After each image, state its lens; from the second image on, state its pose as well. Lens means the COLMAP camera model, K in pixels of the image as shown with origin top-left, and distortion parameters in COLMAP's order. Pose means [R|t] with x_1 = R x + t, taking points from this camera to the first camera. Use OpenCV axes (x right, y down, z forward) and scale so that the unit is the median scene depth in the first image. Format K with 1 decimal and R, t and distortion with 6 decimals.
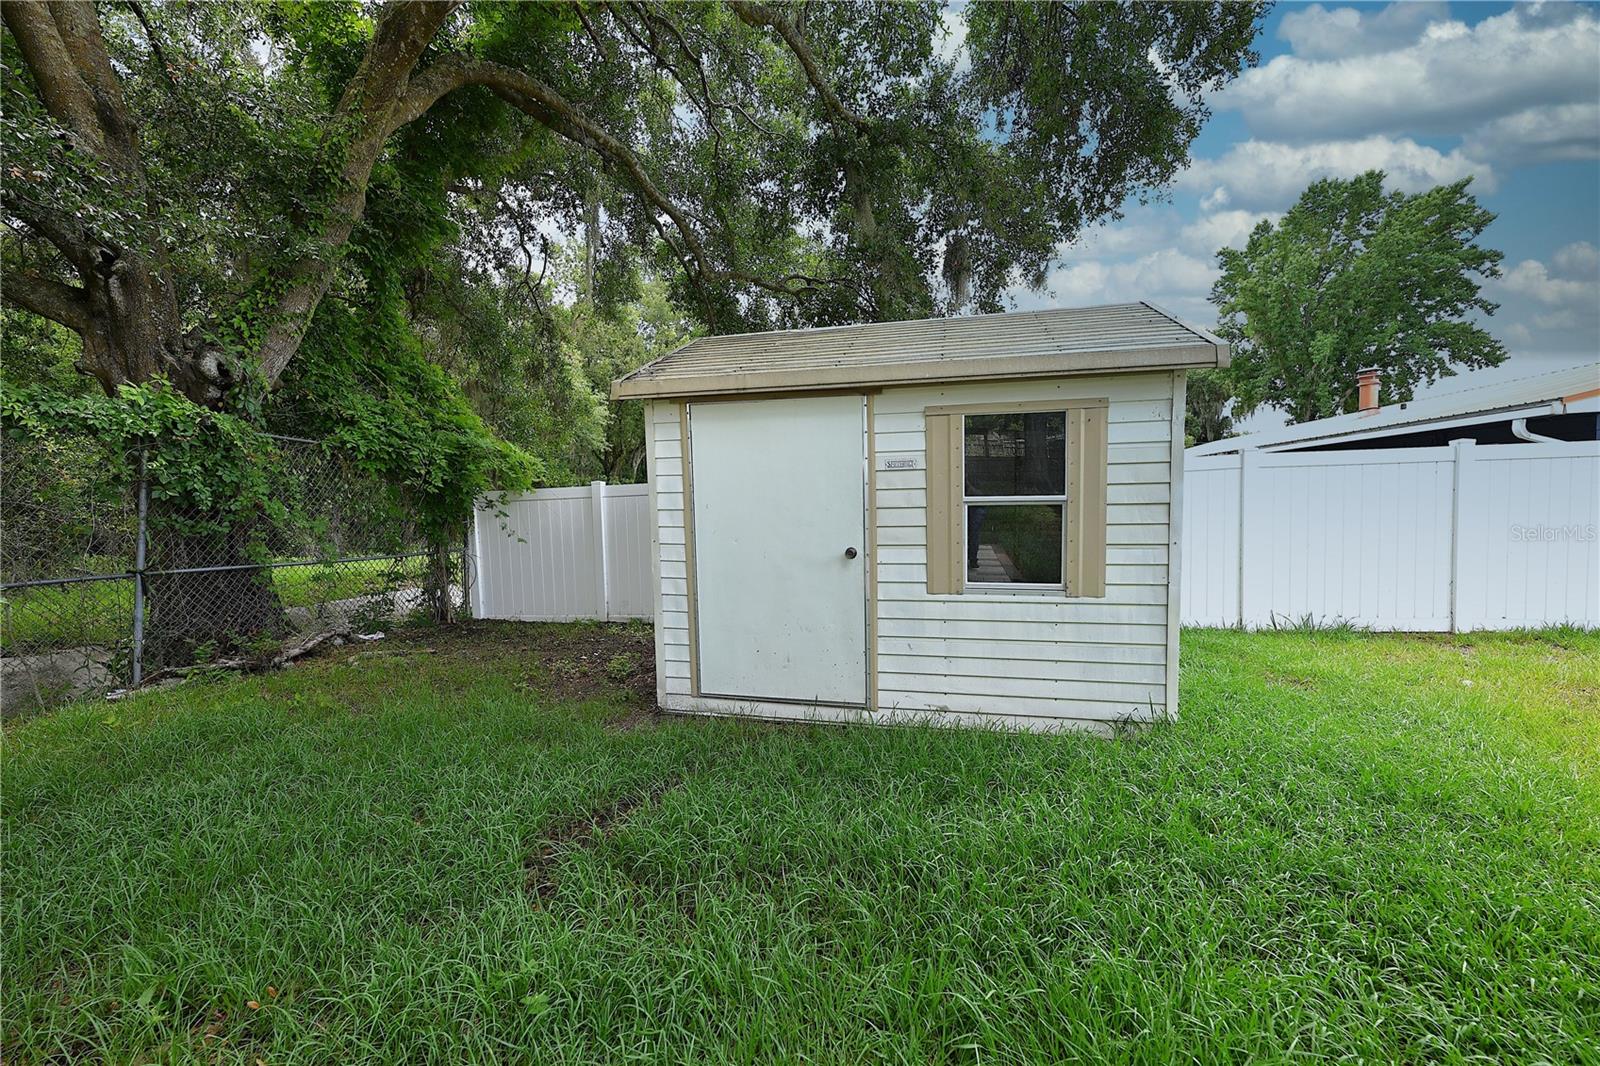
lens RADIAL K [[632.4, 0, 799.2], [0, 632.4, 526.0], [0, 0, 1]] dist [-0.003283, 0.000792]
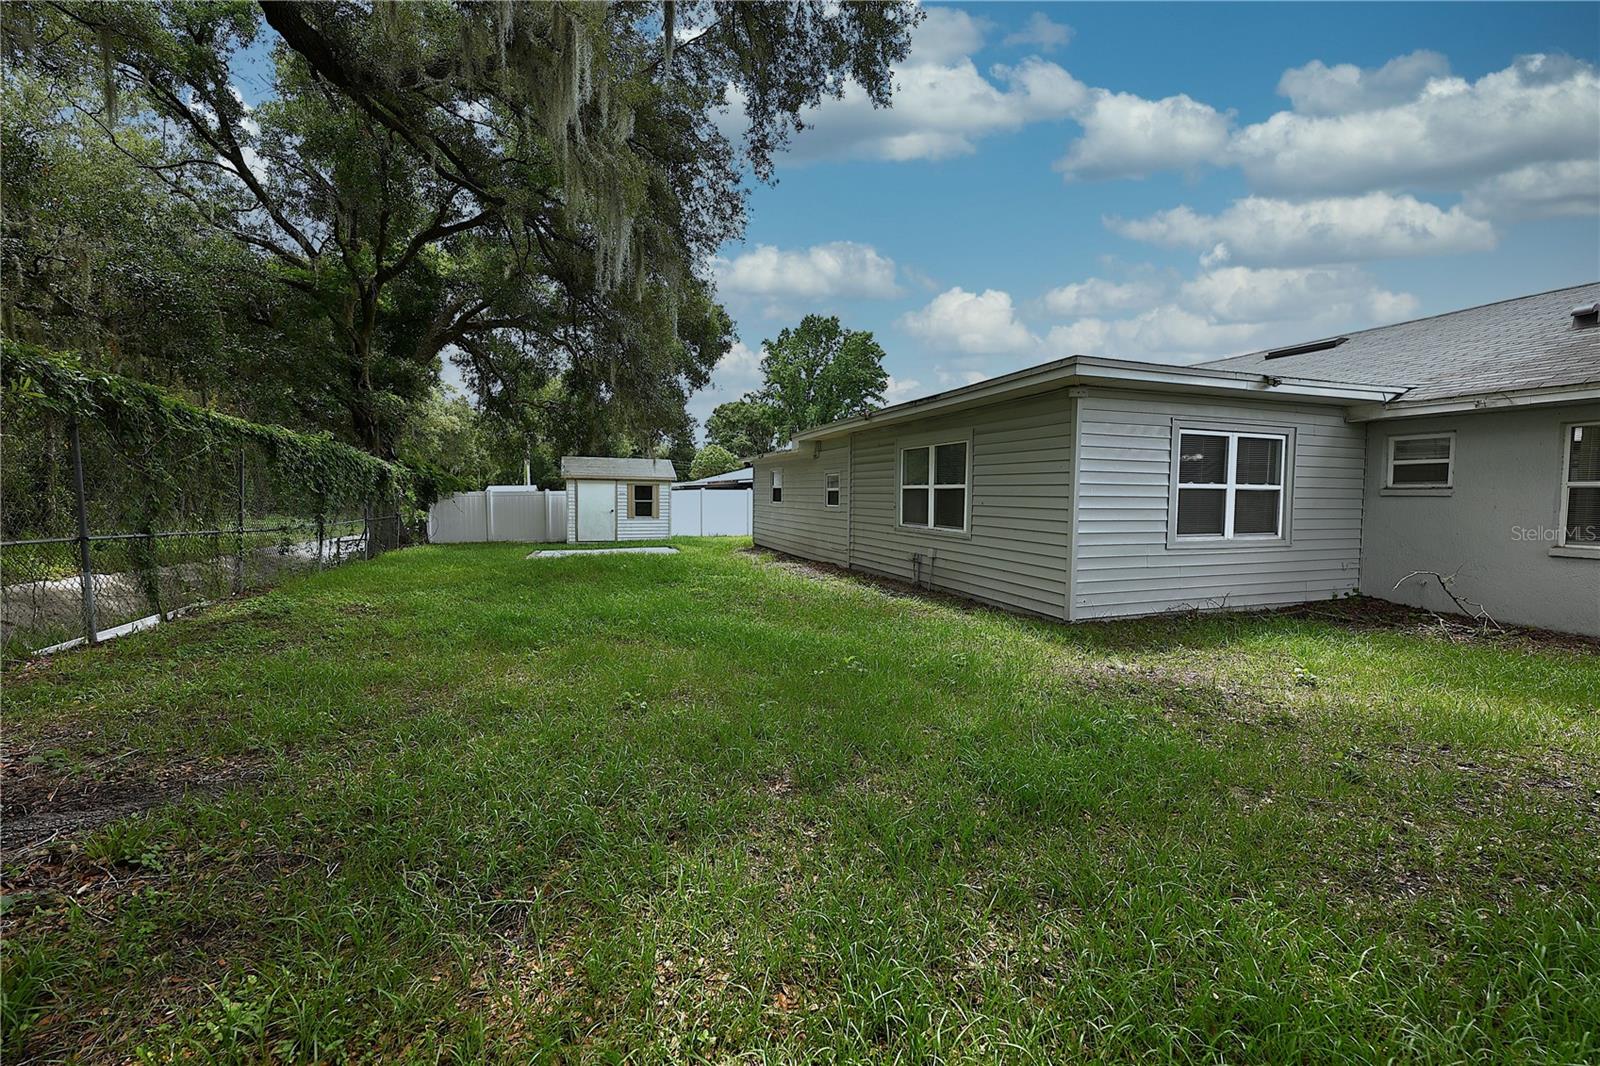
lens RADIAL K [[632.4, 0, 797.8], [0, 632.4, 526.5], [0, 0, 1]] dist [-0.003283, 0.000792]
pose [[0.832074, -0.004528, 0.554646, -0.956936], [0.003695, 0.999990, 0.002620, 0.101297], [-0.554652, -0.000130, 0.832082, -2.593018]]
